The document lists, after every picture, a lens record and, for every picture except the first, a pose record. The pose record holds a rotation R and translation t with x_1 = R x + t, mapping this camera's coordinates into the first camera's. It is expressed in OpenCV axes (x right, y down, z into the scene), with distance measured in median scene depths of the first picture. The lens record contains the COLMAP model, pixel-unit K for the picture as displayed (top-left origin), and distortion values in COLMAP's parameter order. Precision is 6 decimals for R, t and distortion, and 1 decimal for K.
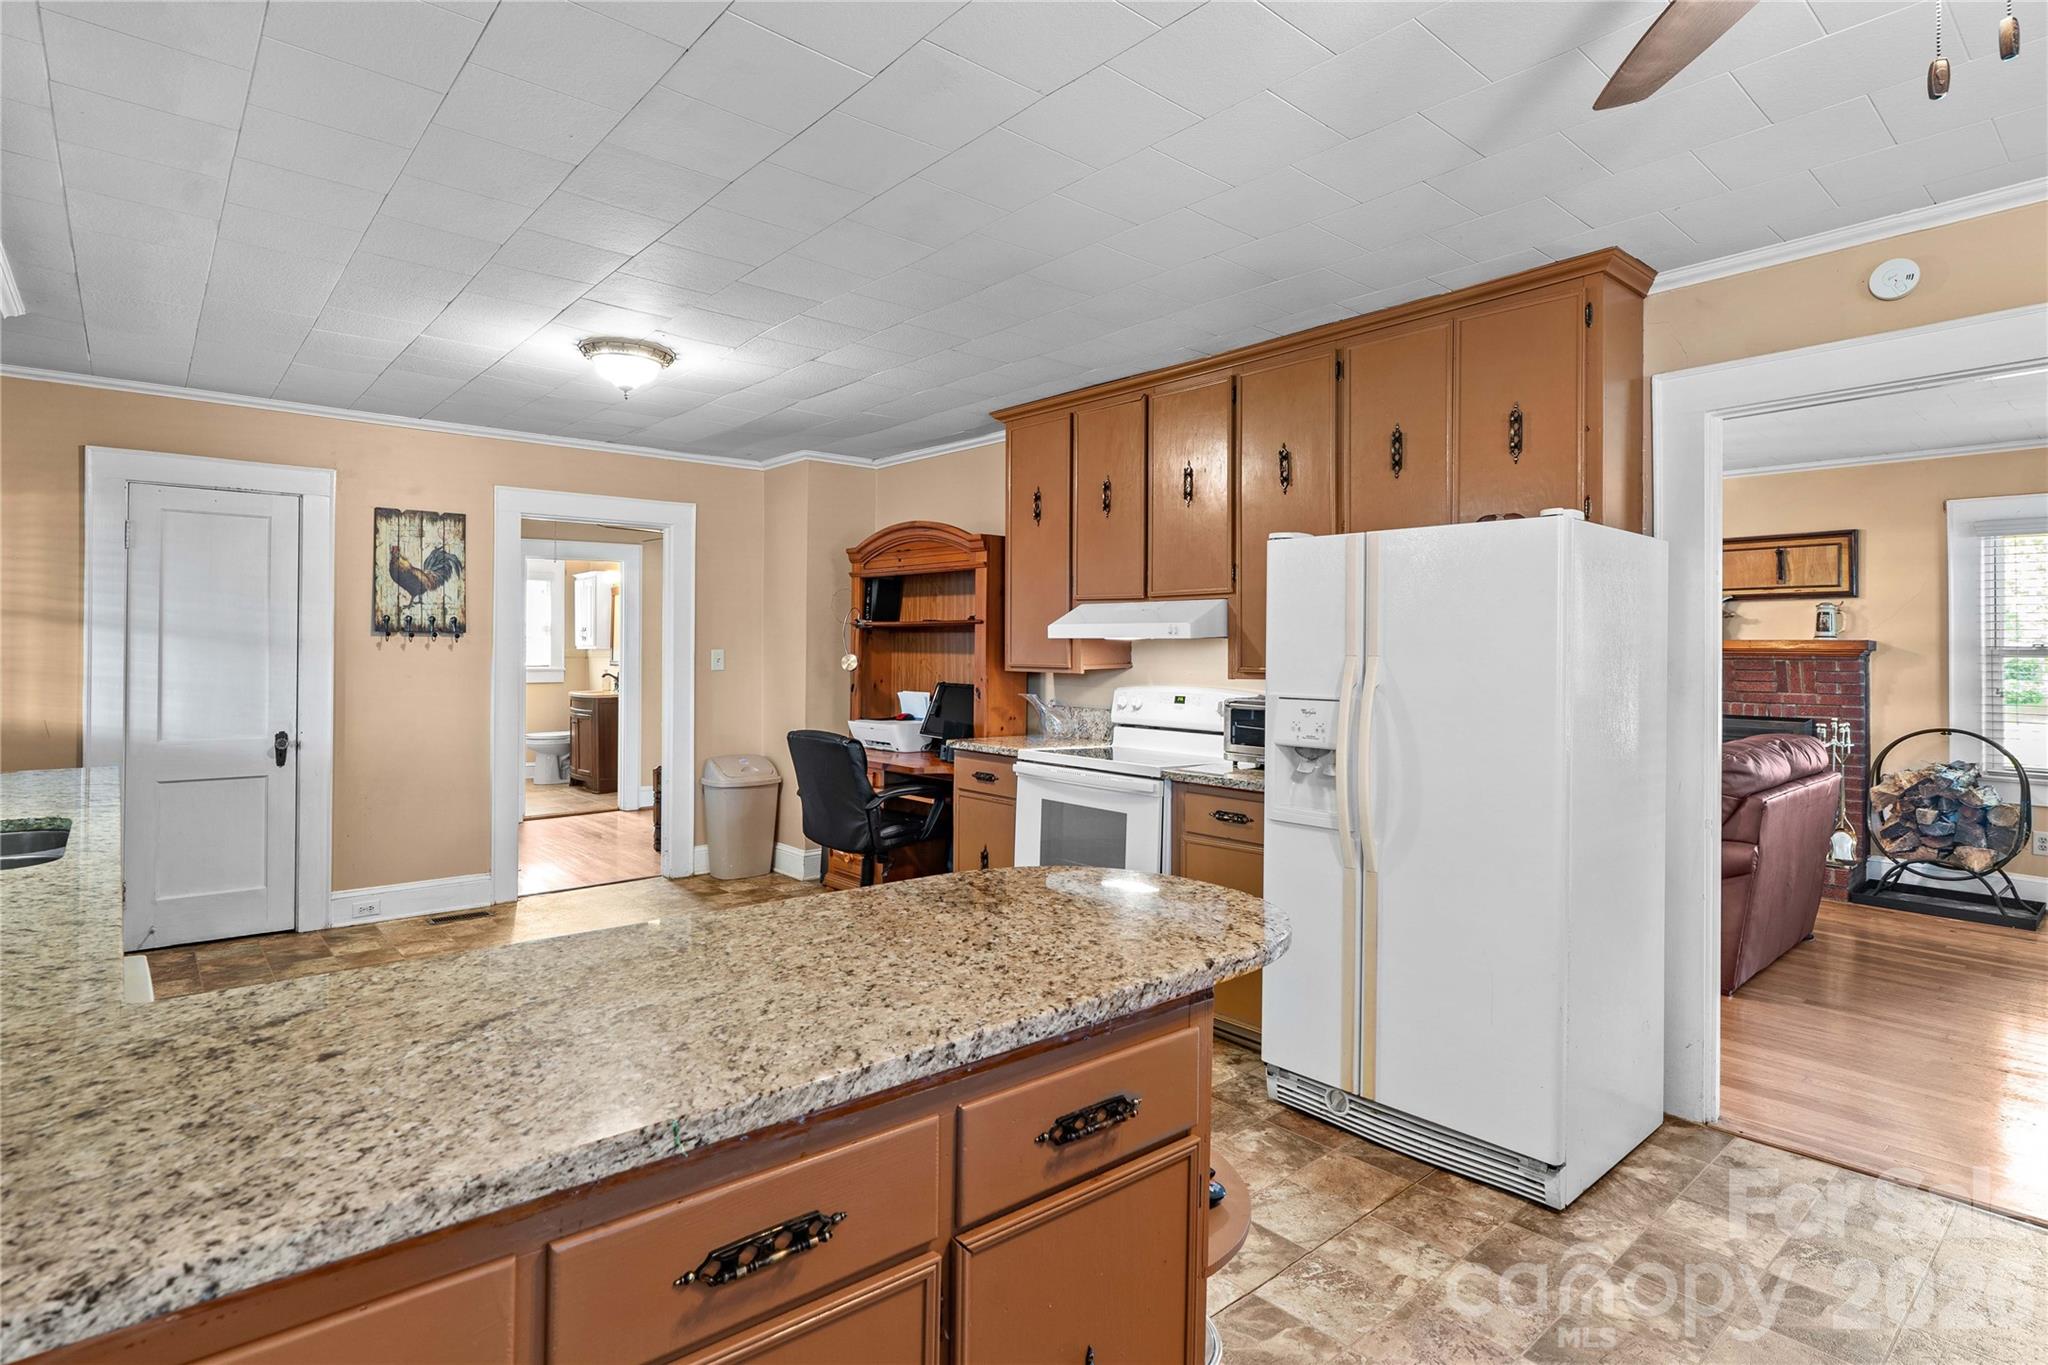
lens RADIAL K [[1033.5, 0, 980.5], [0, 1033.5, 641.2], [0, 0, 1]] dist [-0.008907, -0.001096]
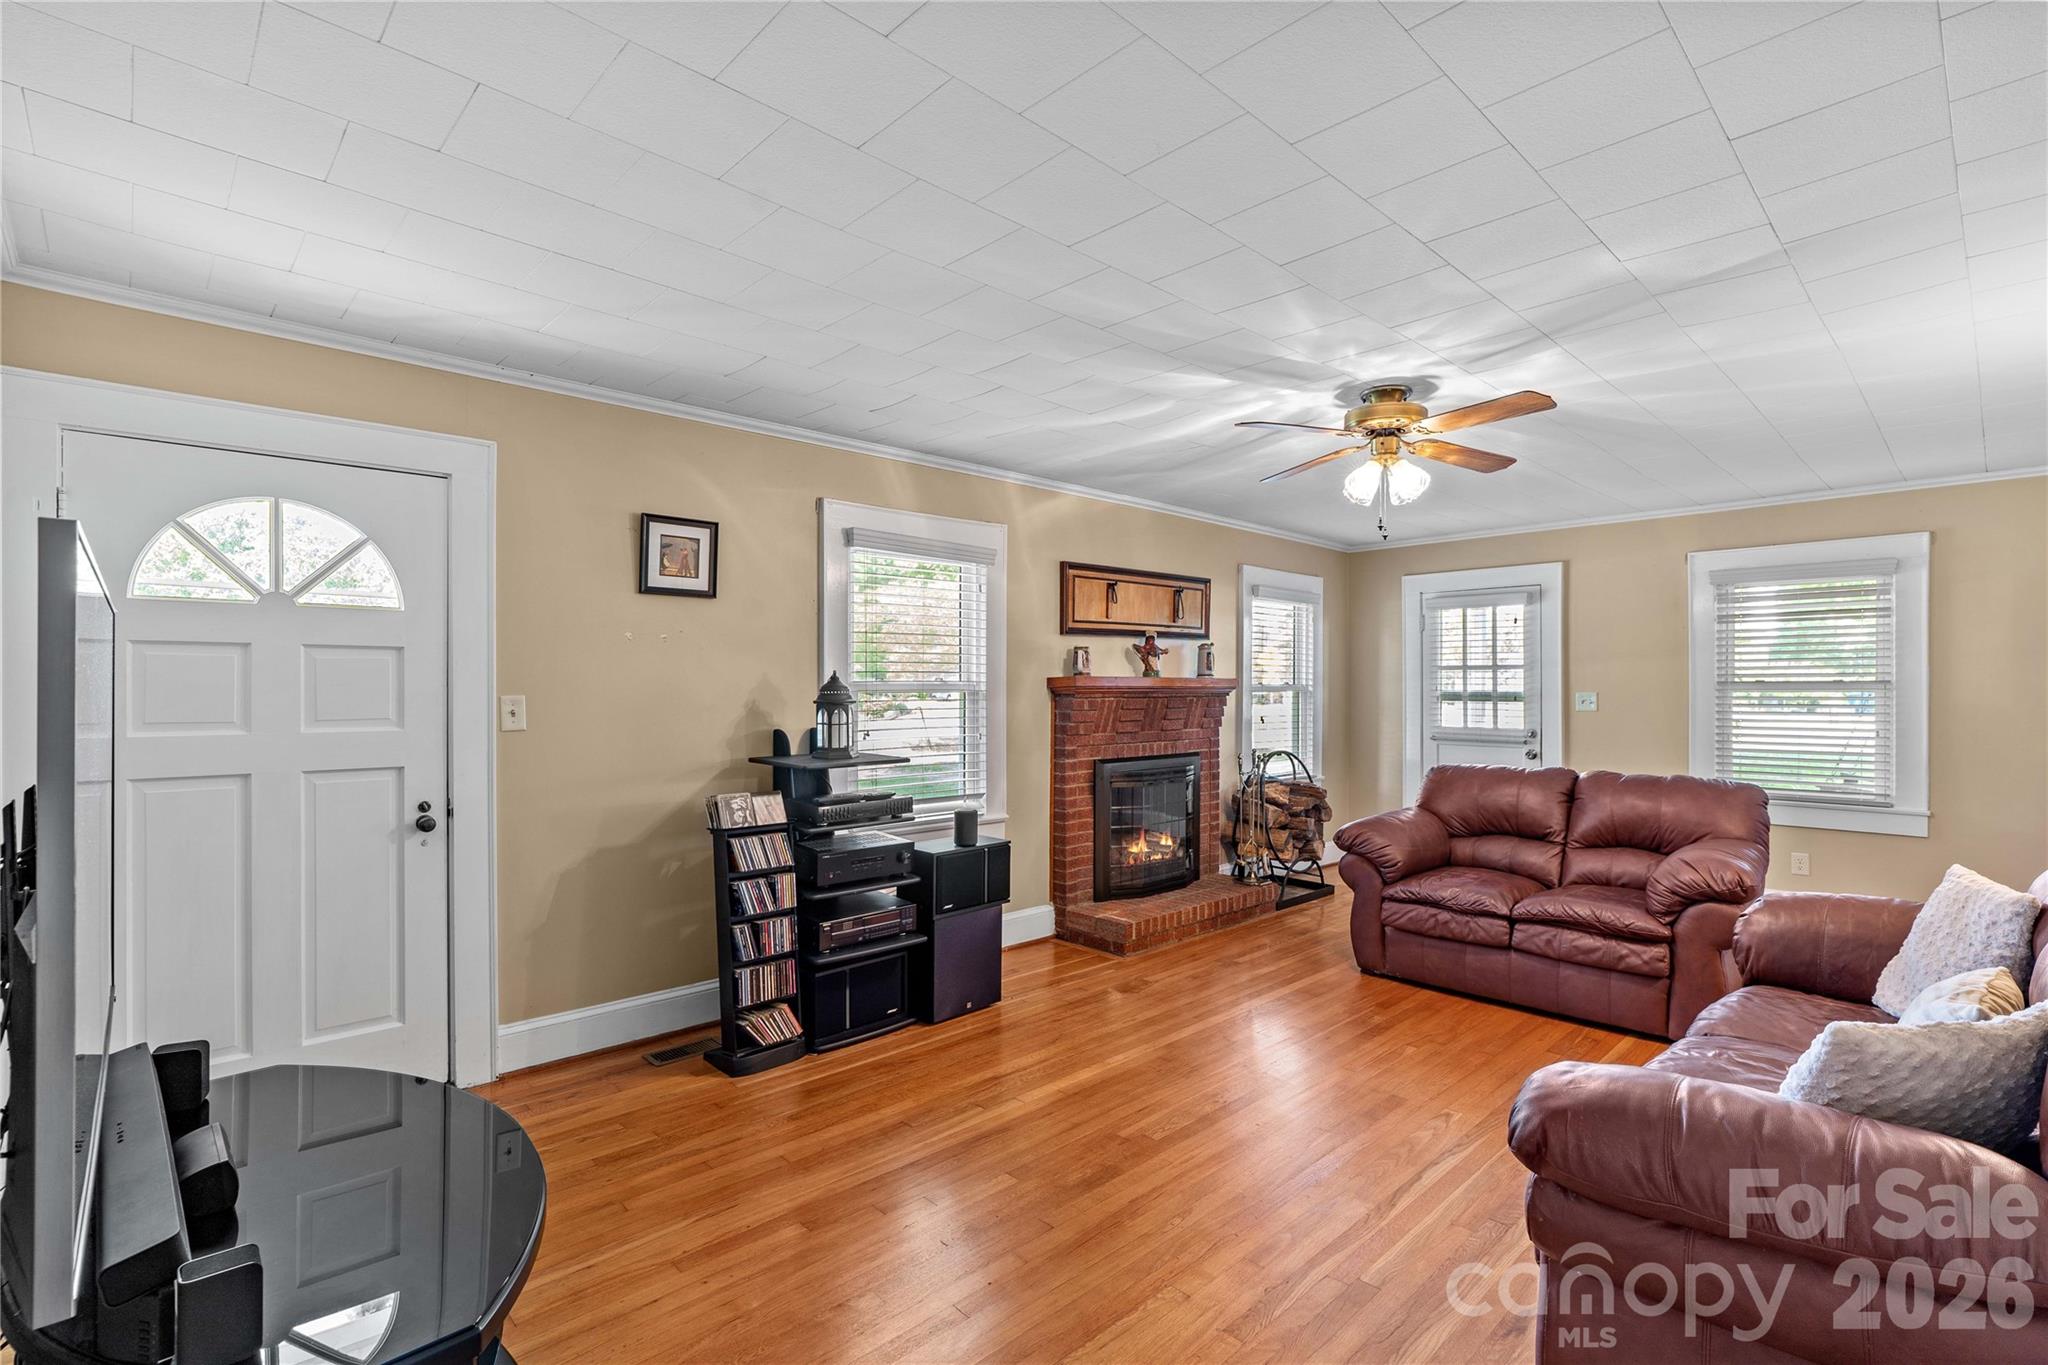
lens RADIAL K [[942.9, 0, 1032.2], [0, 942.9, 694.2], [0, 0, 1]] dist [-0.009709, 0.000514]
pose [[-0.073545, -0.011171, 0.997229, -0.174573], [-0.004751, 0.999930, 0.010851, 0.006423], [-0.997281, -0.003940, -0.073593, 1.457398]]
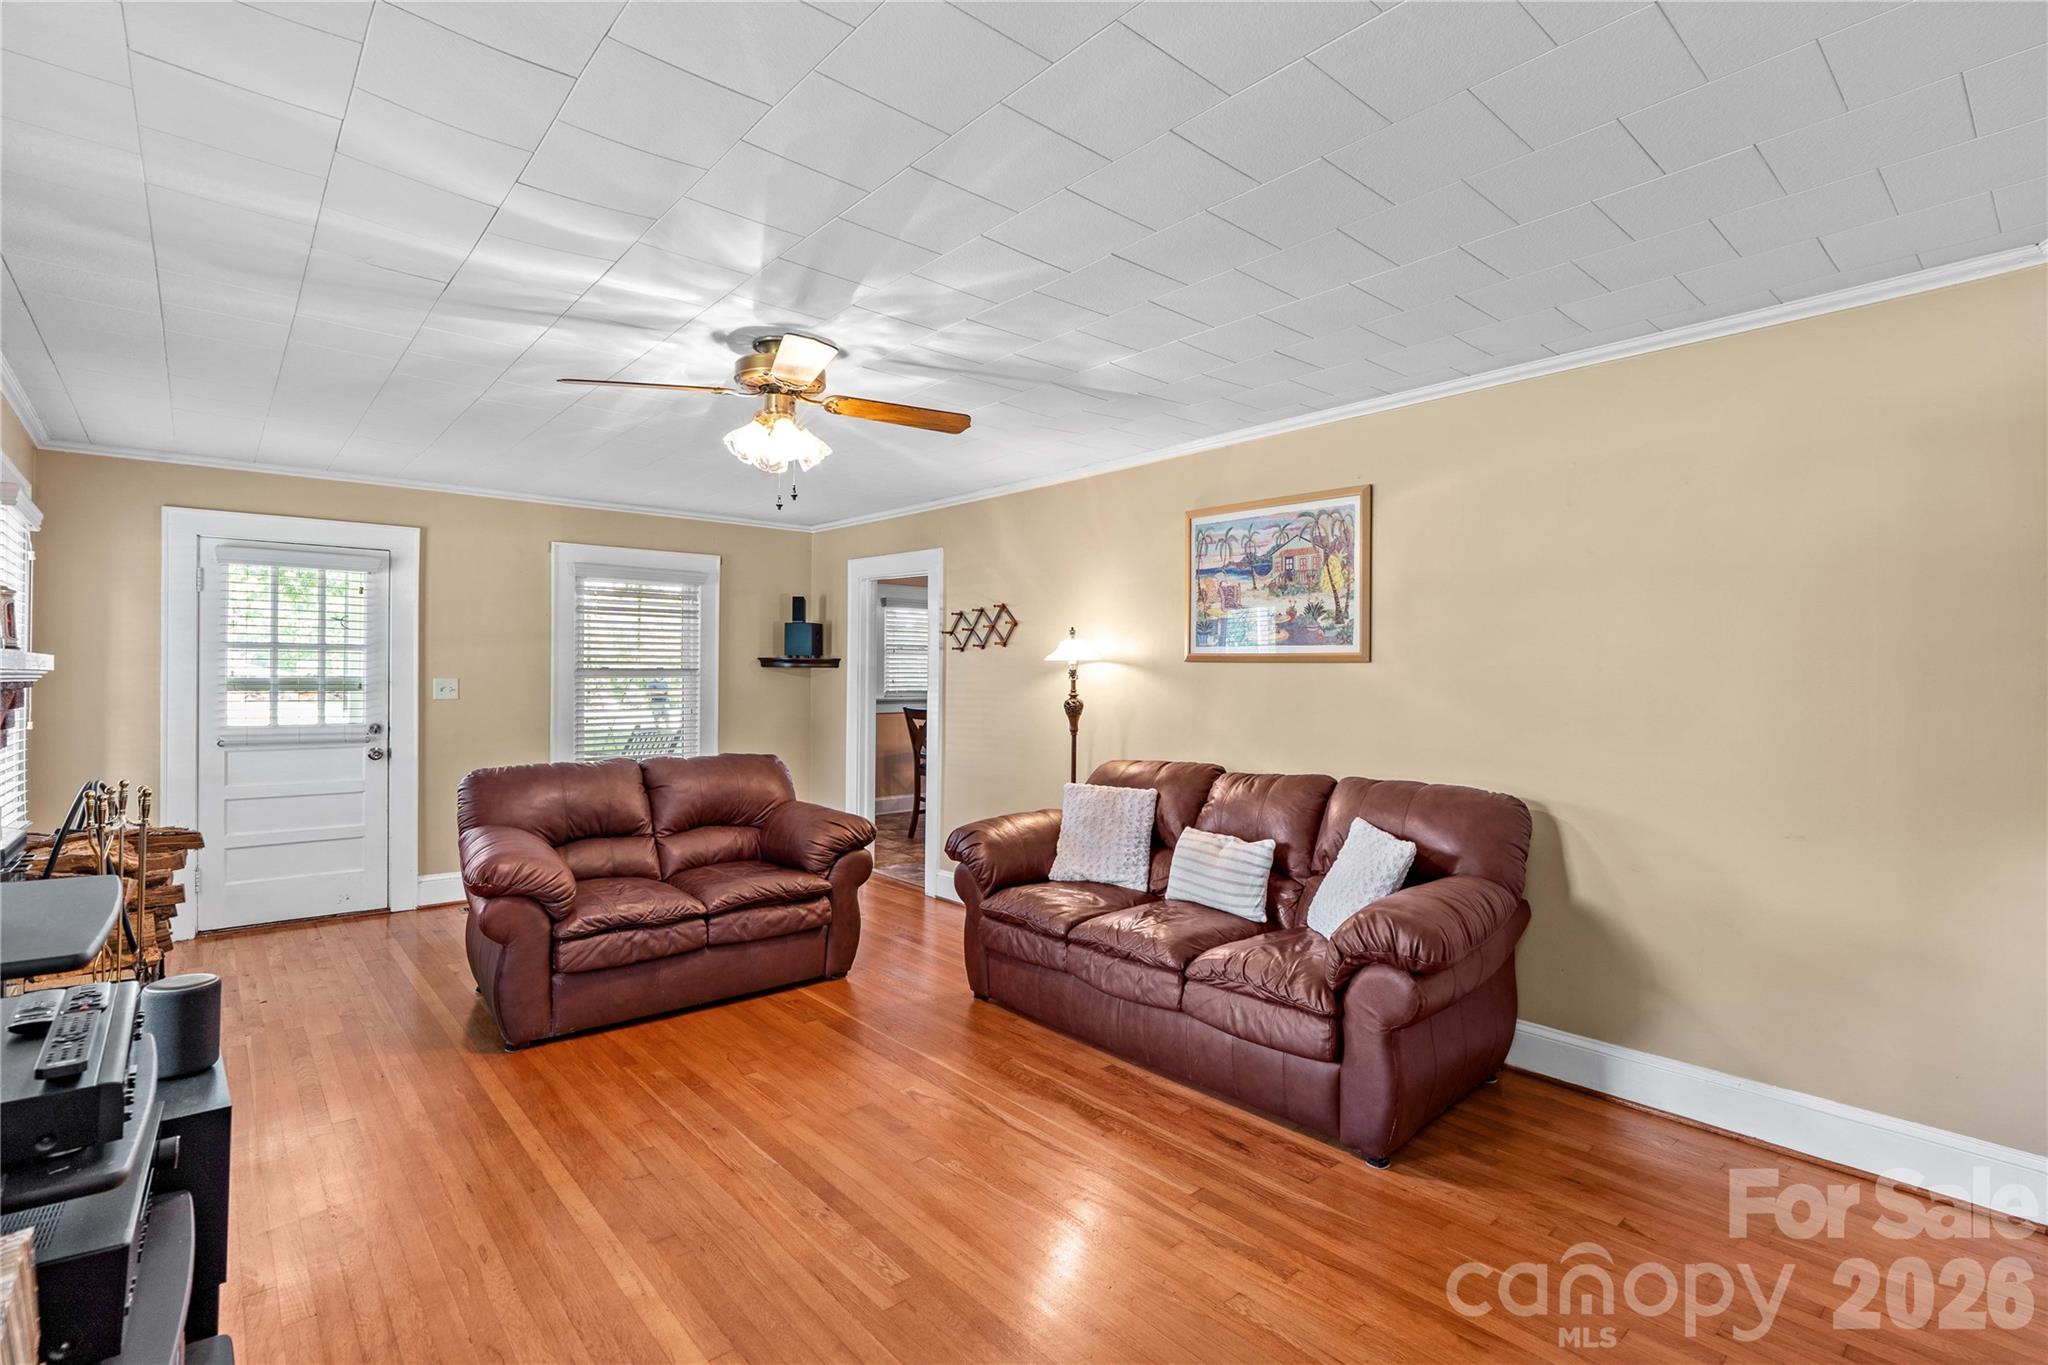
lens RADIAL K [[963.8, 0, 1026.5], [0, 963.8, 673.3], [0, 0, 1]] dist [-0.004141, -0.000279]
pose [[-0.999751, -0.008871, -0.020453, 0.325504], [-0.008717, 0.999933, -0.007623, 0.010197], [0.020519, -0.007443, -0.999762, 1.770240]]
